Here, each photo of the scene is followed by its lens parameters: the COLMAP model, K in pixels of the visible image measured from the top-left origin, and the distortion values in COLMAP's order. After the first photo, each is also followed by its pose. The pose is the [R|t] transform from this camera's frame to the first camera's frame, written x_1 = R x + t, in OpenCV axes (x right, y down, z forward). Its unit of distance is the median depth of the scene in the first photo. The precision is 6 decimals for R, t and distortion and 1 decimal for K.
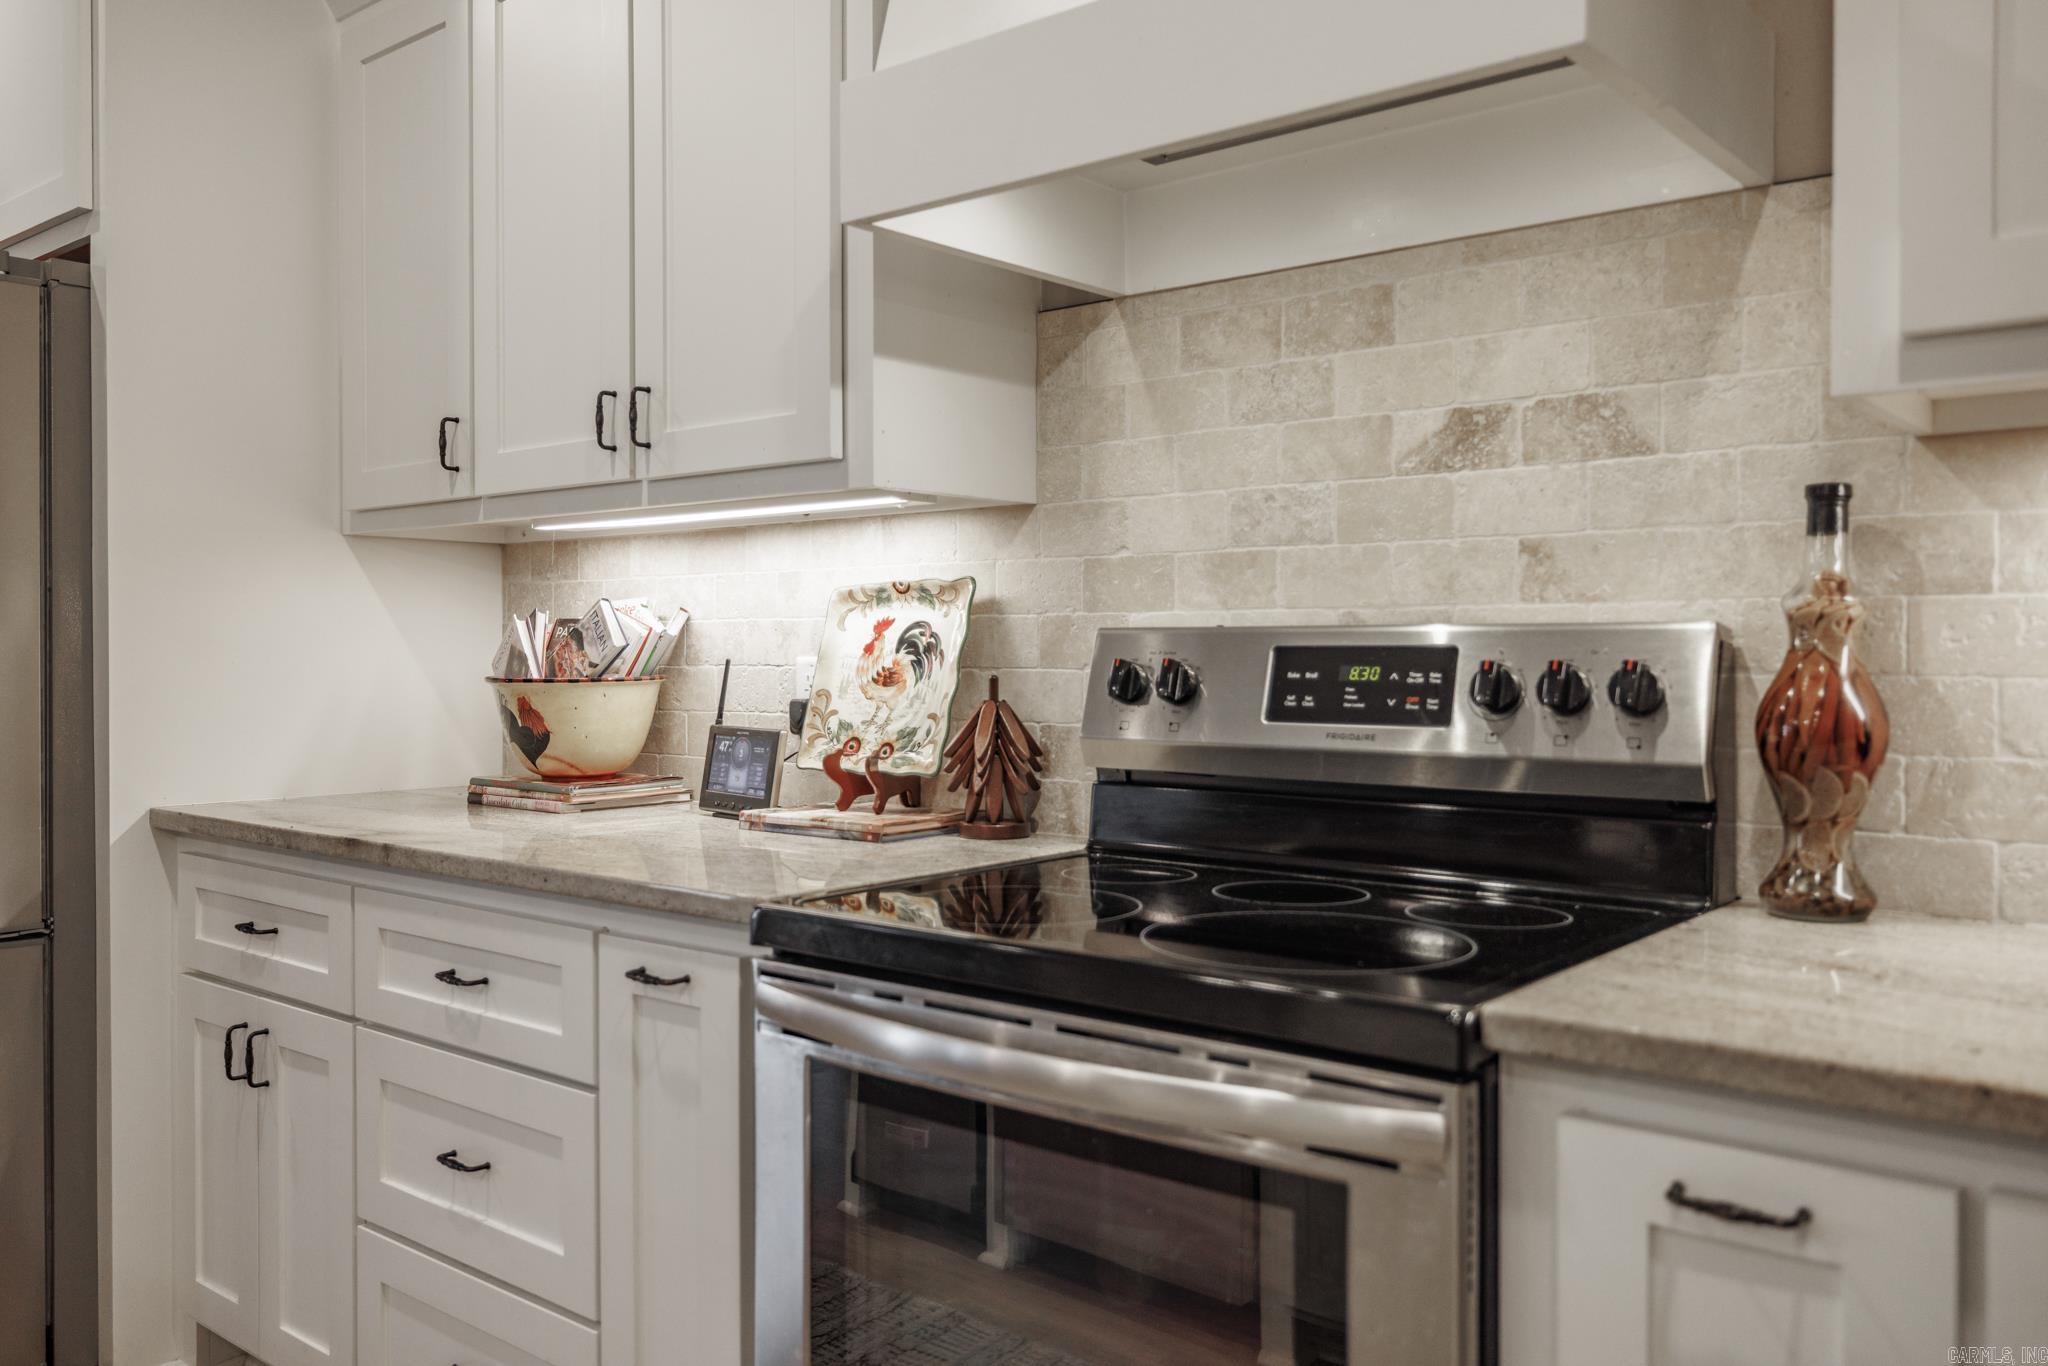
lens RADIAL K [[1653.1, 0, 949.0], [0, 1653.1, 677.1], [0, 0, 1]] dist [0.002745, -0.005659]
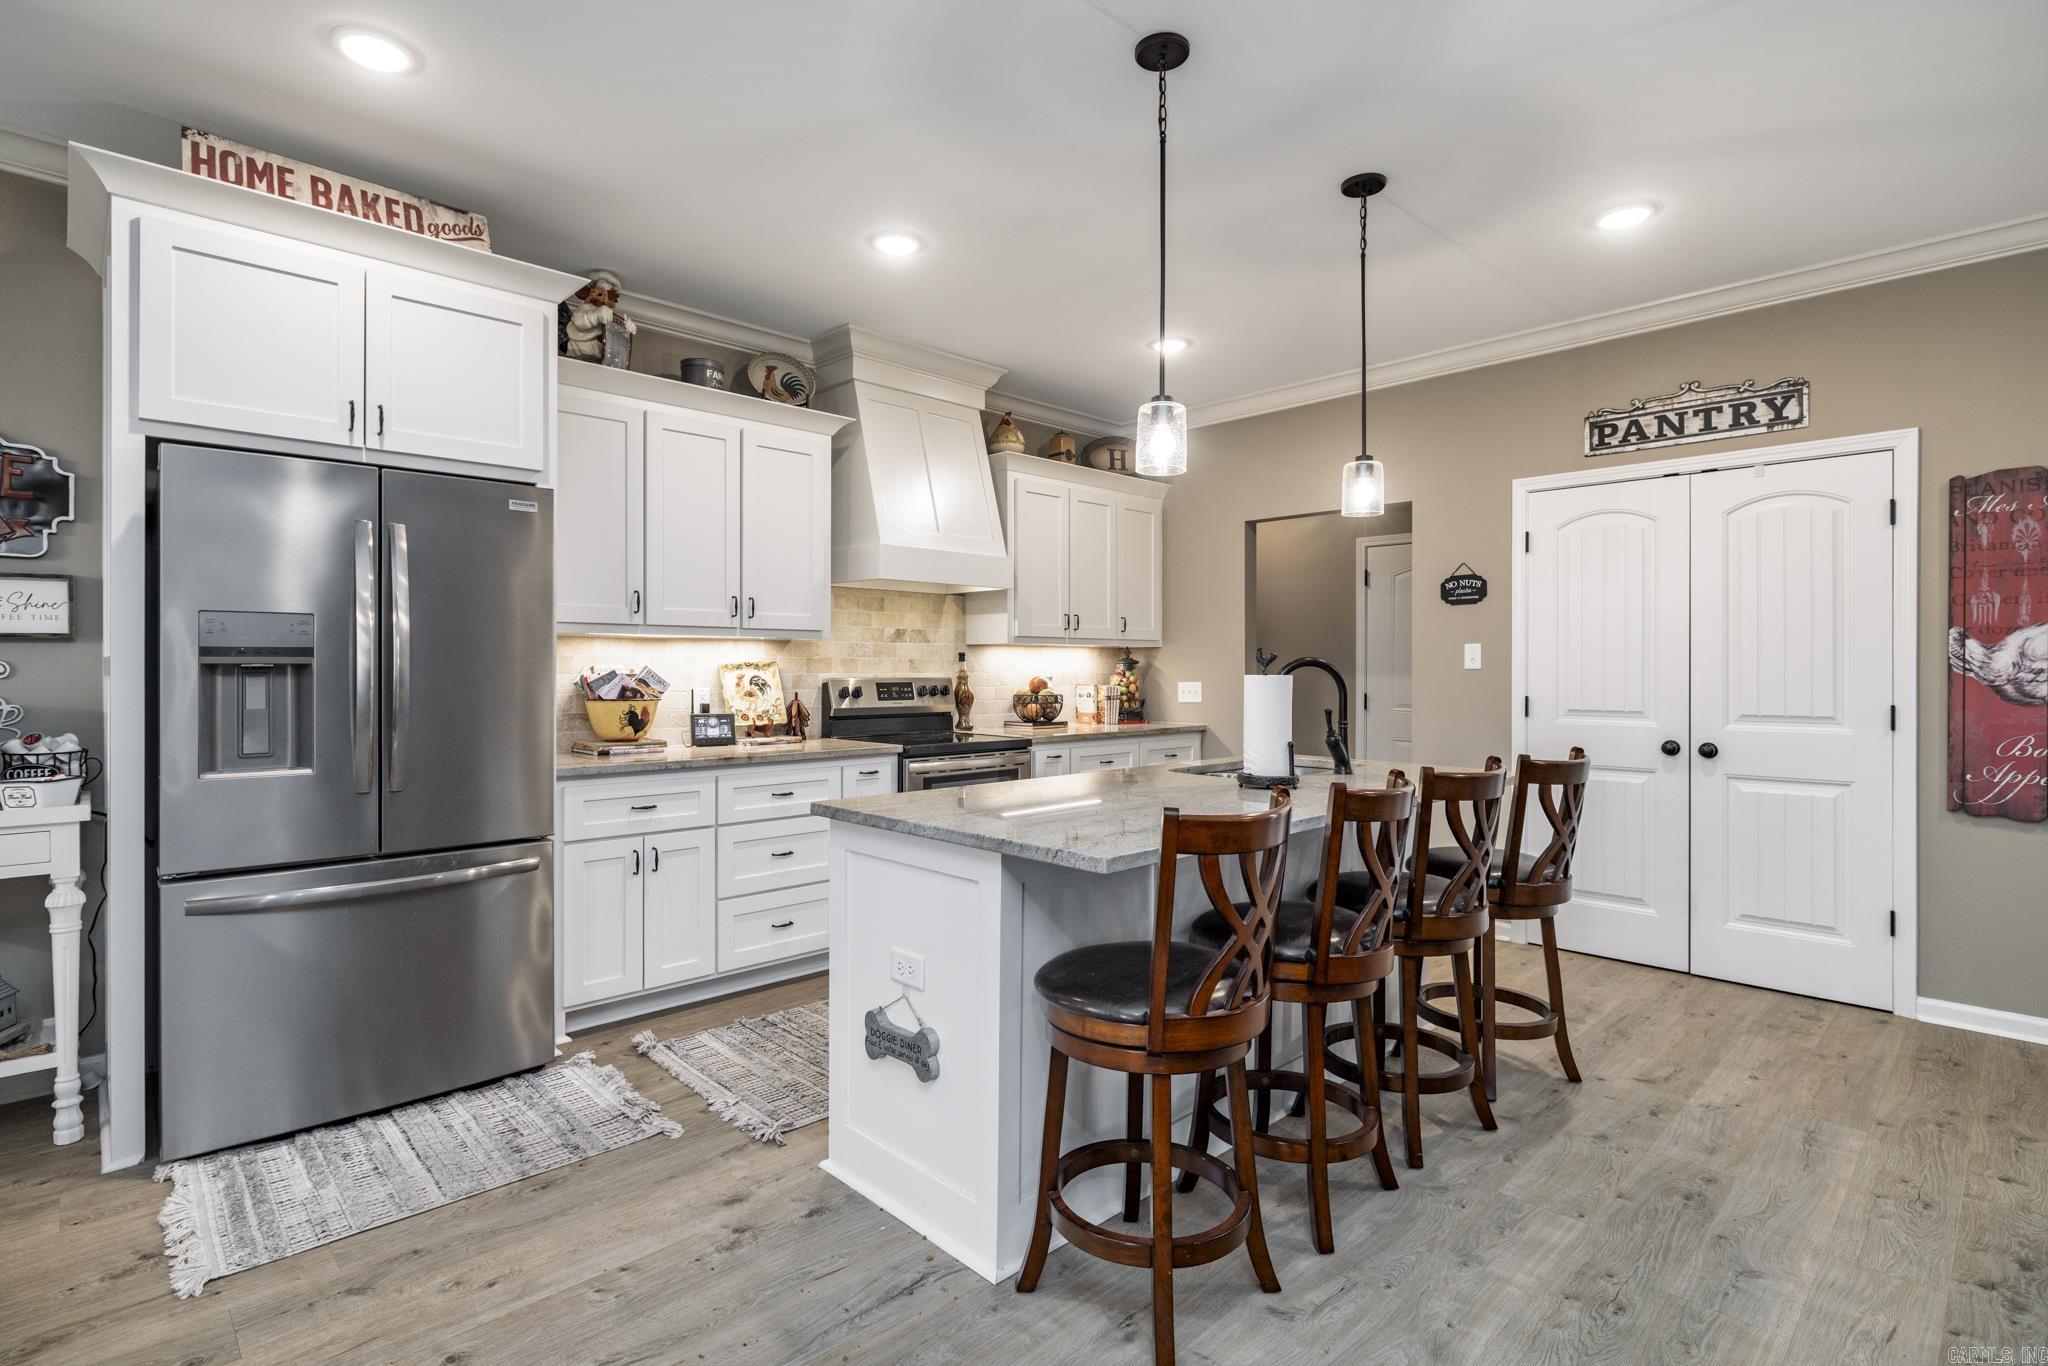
lens RADIAL K [[1000.4, 0, 1018.7], [0, 1000.4, 671.7], [0, 0, 1]] dist [-0.009359, -0.000162]
pose [[0.071720, -0.003275, 0.997419, -2.205503], [0.014996, 0.999885, 0.002205, -0.044850], [-0.997312, 0.014799, 0.071761, 0.452136]]
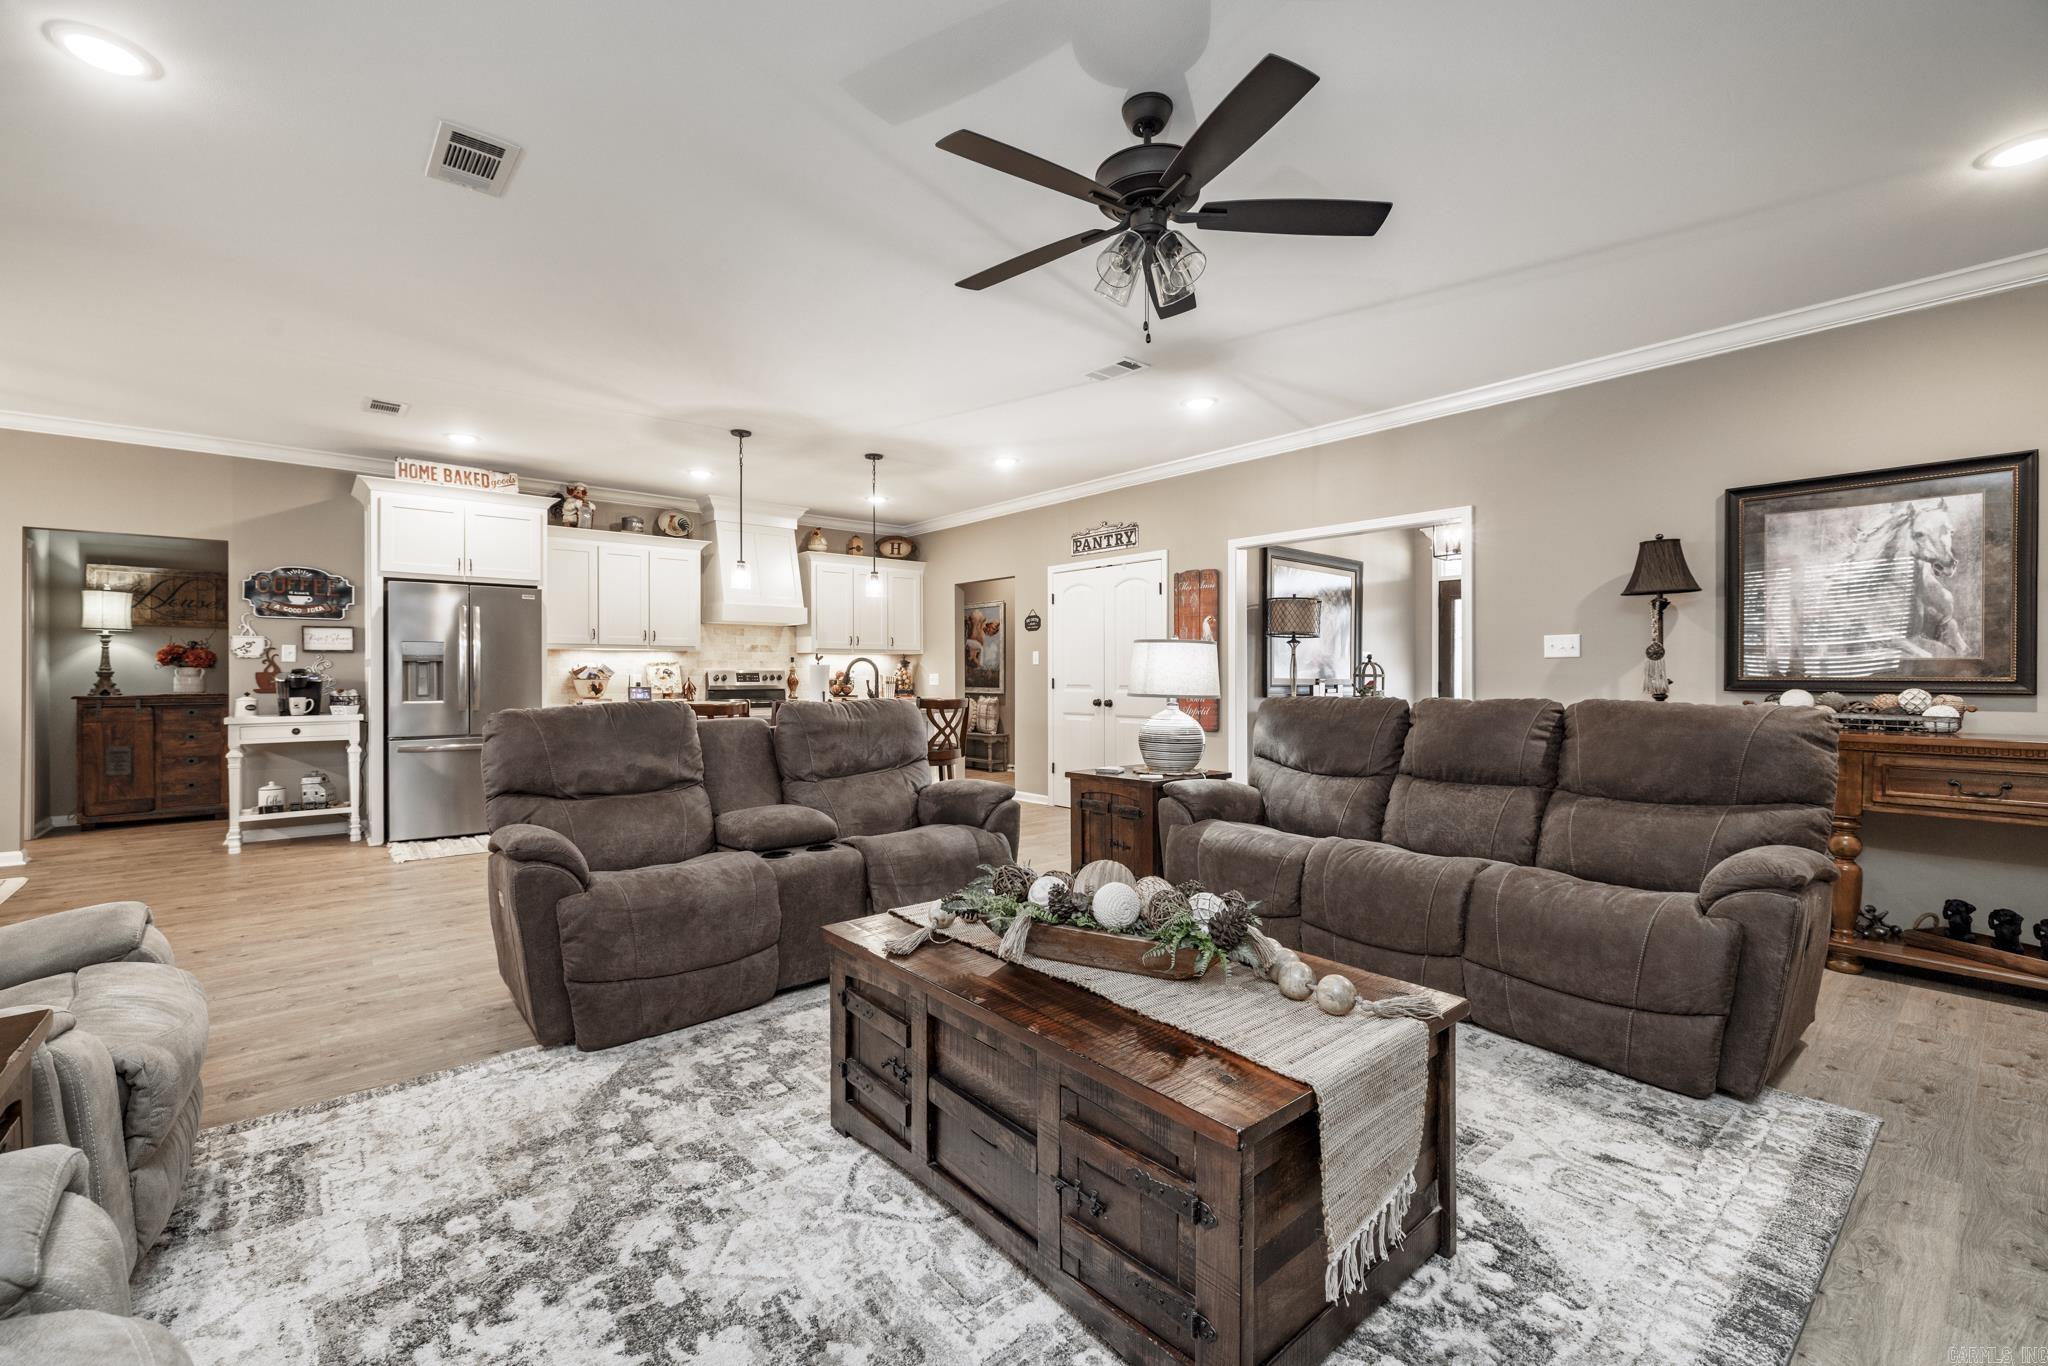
lens RADIAL K [[866.6, 0, 1038.6], [0, 866.6, 679.1], [0, 0, 1]] dist [-0.005305, 0.000641]
pose [[0.130805, -0.005049, 0.991395, -3.690498], [0.018093, 0.999833, 0.002705, 0.026646], [-0.991243, 0.017583, 0.130875, -0.984598]]
